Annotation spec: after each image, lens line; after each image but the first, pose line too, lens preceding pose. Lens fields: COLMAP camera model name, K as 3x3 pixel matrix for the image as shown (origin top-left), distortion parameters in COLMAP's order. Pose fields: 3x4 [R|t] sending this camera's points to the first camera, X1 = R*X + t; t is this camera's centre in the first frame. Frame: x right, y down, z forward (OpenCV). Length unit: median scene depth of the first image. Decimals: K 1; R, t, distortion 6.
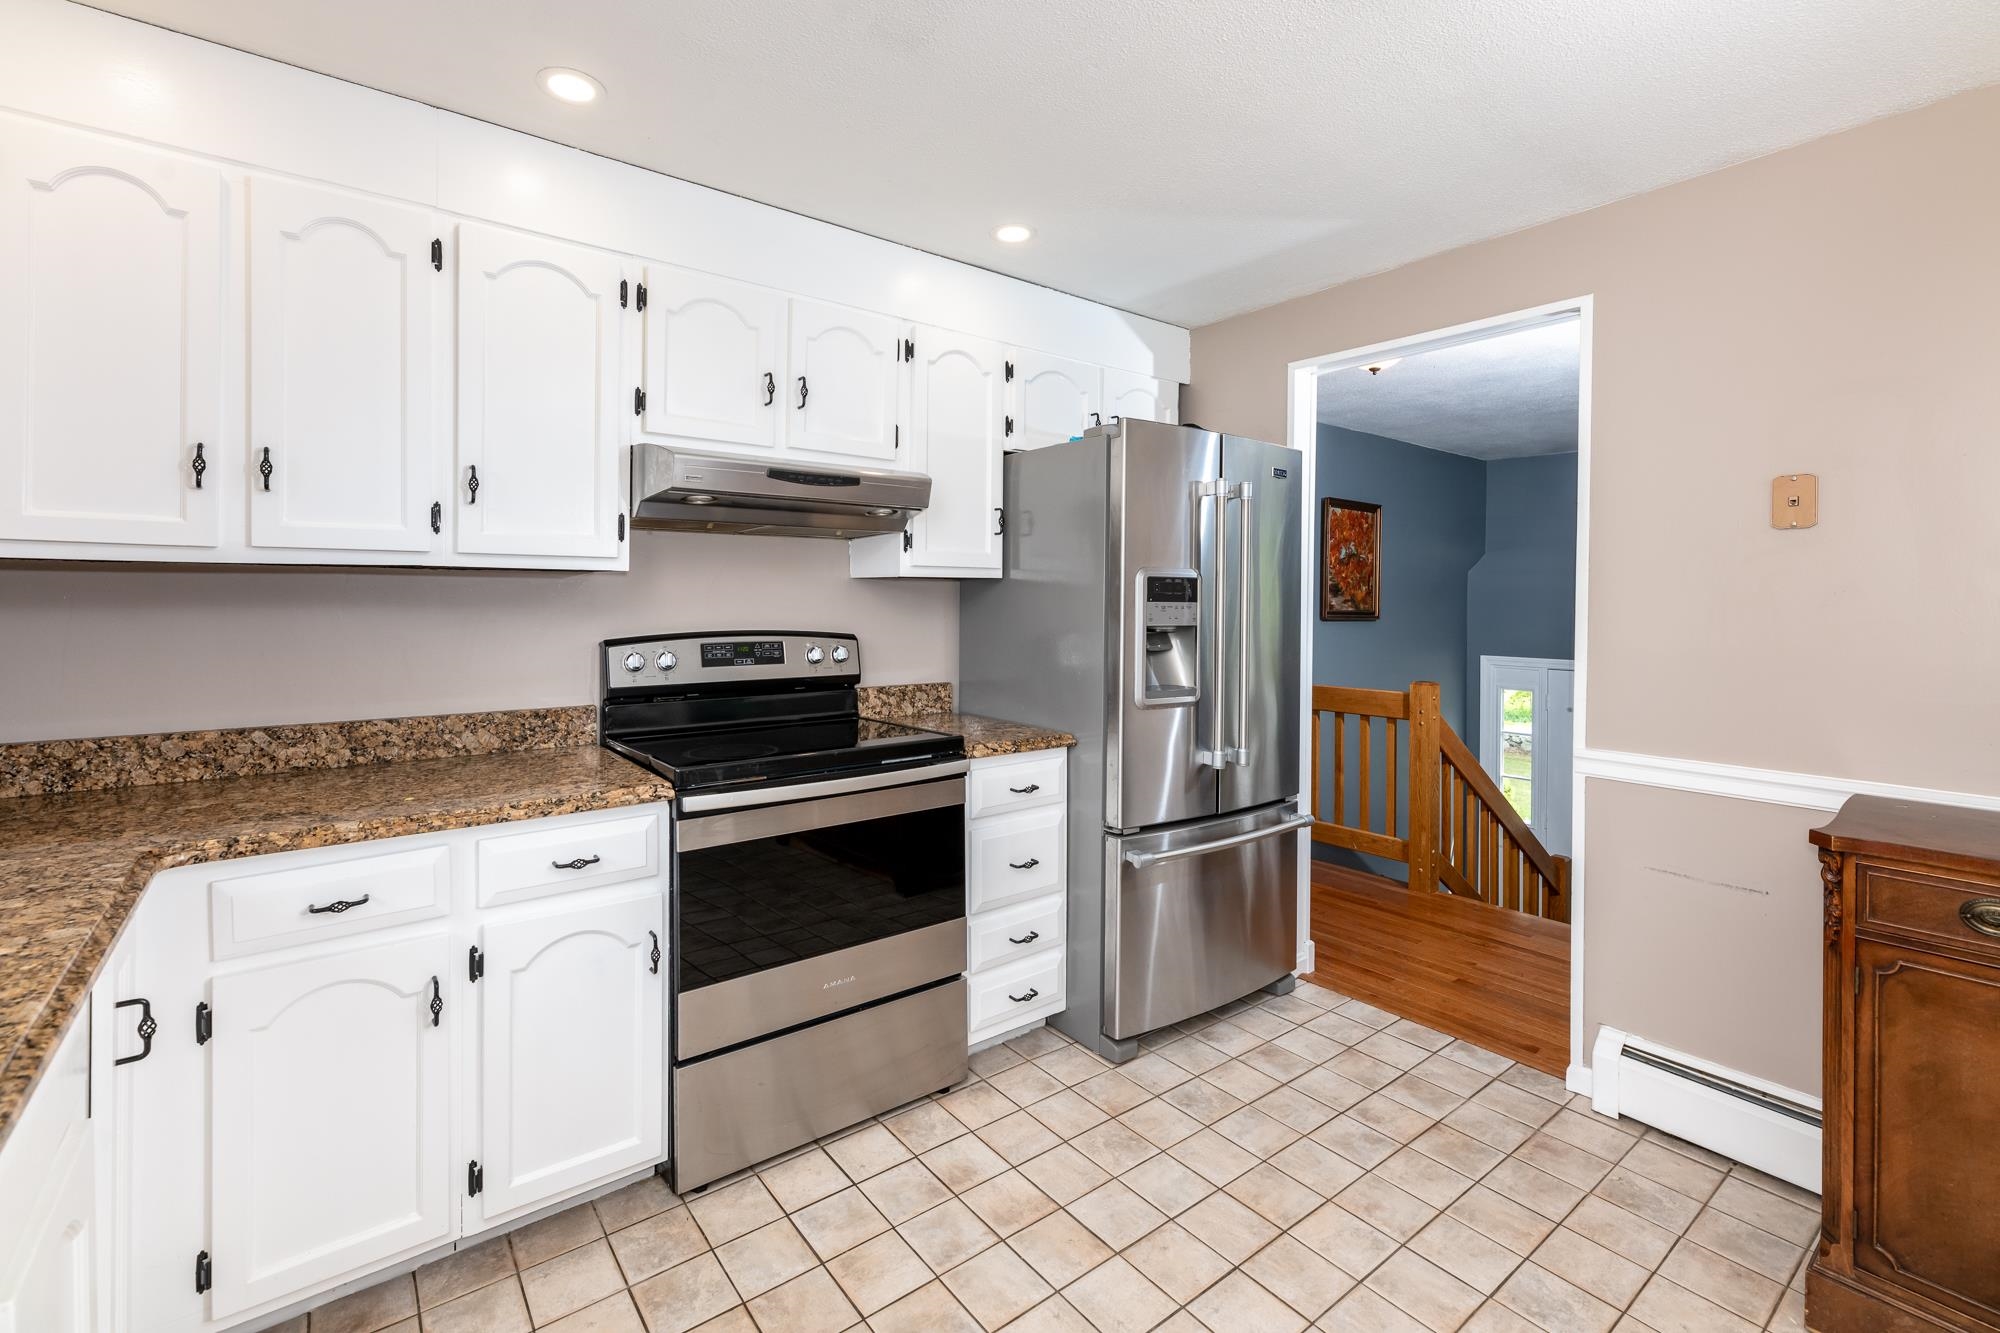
lens RADIAL K [[871.5, 0, 995.8], [0, 871.5, 602.3], [0, 0, 1]] dist [-0.000133, 0.000042]
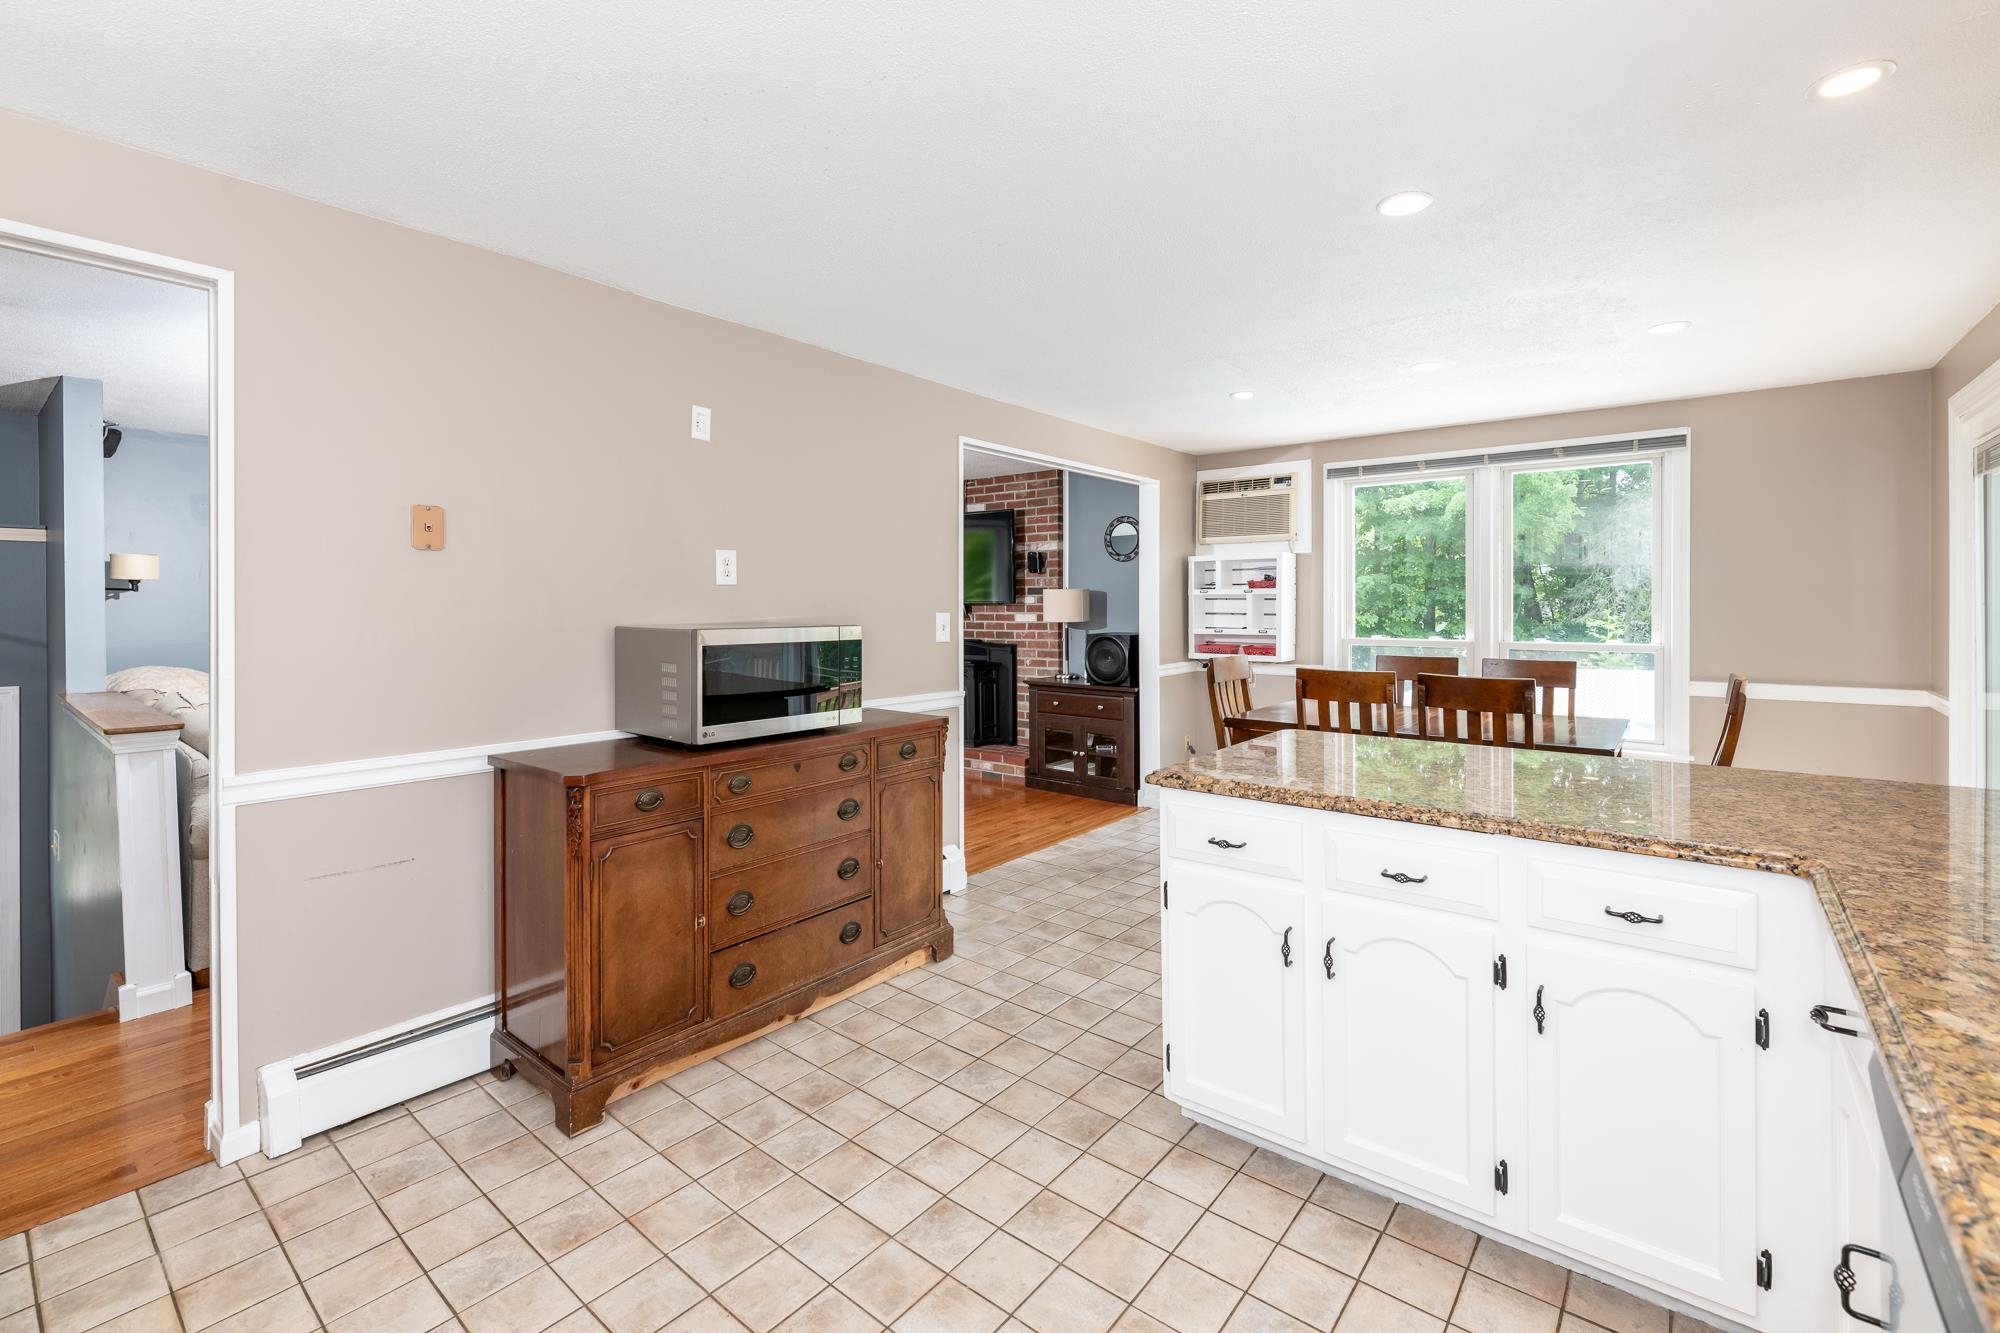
lens RADIAL K [[871.5, 0, 995.8], [0, 871.5, 602.3], [0, 0, 1]] dist [-0.000133, 0.000042]
pose [[-0.225557, -0.003498, 0.974224, -0.438626], [0.002778, 0.999987, 0.004233, -0.014718], [-0.974226, 0.003661, -0.225544, 0.506669]]
